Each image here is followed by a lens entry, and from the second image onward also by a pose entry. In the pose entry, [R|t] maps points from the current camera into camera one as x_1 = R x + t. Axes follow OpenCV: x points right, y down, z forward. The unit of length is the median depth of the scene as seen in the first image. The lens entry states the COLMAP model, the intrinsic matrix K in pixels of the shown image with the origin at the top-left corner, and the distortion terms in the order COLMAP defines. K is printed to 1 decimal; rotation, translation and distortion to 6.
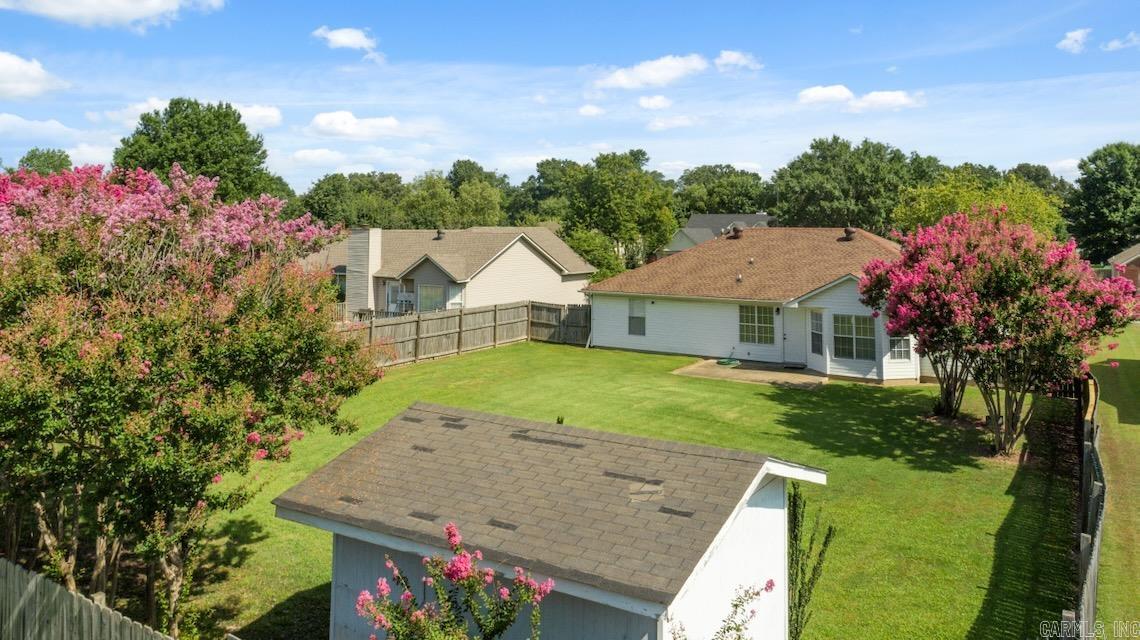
lens RADIAL K [[766.8, 0, 570.0], [0, 766.8, 320.0], [0, 0, 1]] dist [-0.016184, -0.000723]
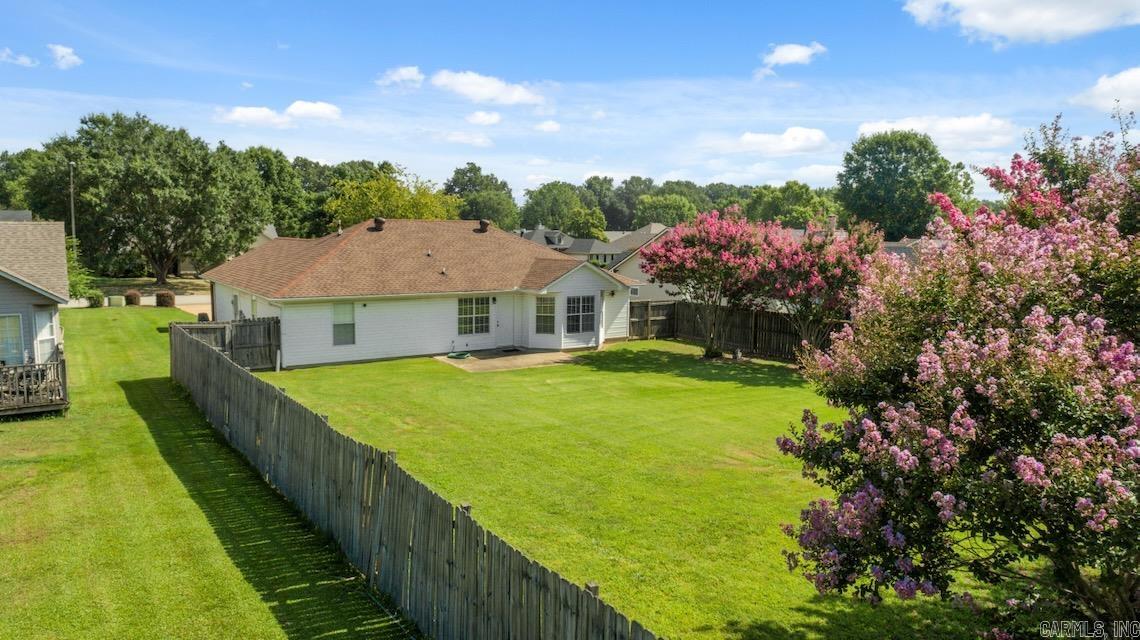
lens RADIAL K [[766.8, 0, 570.0], [0, 766.8, 320.0], [0, 0, 1]] dist [-0.016184, -0.000723]
pose [[0.430528, -0.107383, 0.896166, -0.630368], [0.096110, 0.992706, 0.072779, -0.051096], [-0.897445, 0.054797, 0.437709, 0.430470]]
